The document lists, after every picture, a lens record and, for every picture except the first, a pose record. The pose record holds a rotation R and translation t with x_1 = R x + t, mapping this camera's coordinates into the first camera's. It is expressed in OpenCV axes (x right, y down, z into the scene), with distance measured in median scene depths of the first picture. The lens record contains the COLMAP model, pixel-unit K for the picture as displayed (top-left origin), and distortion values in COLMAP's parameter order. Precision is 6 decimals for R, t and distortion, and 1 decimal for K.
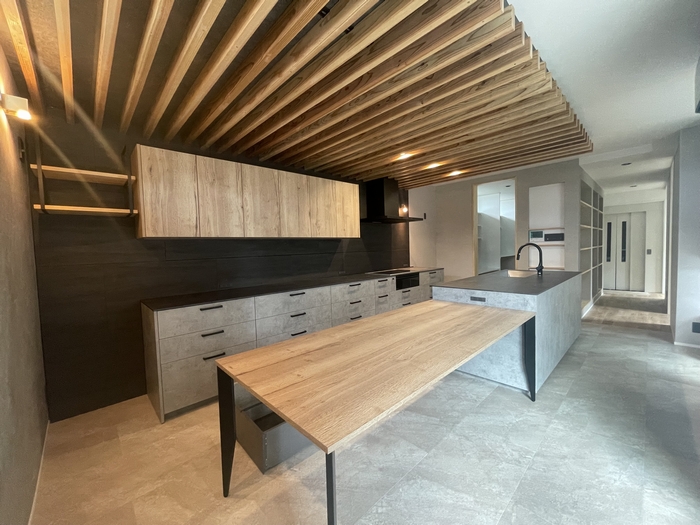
lens RADIAL K [[284.4, 0, 349.1], [0, 284.4, 261.3], [0, 0, 1]] dist [0.000527, -0.000022]
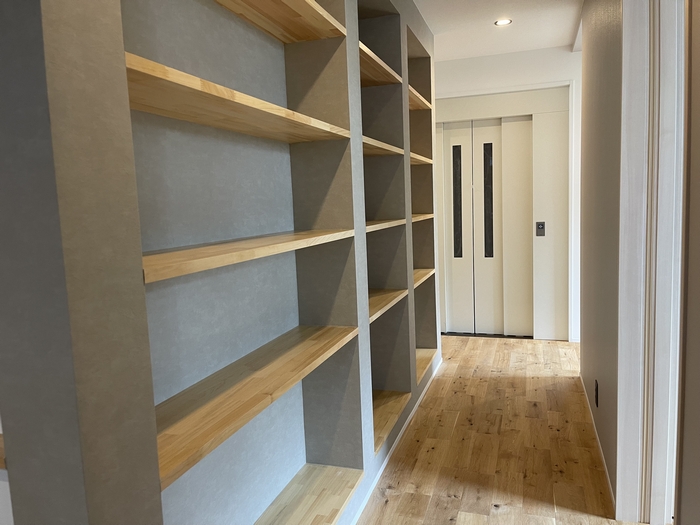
lens RADIAL K [[530.3, 0, 350.0], [0, 530.3, 262.5], [0, 0, 1]] dist [0.059824, -0.093285]
pose [[0.887060, -0.054789, 0.458392, 0.531390], [0.032718, 0.997897, 0.055958, -0.037343], [-0.460494, -0.034640, 0.886987, 0.513319]]
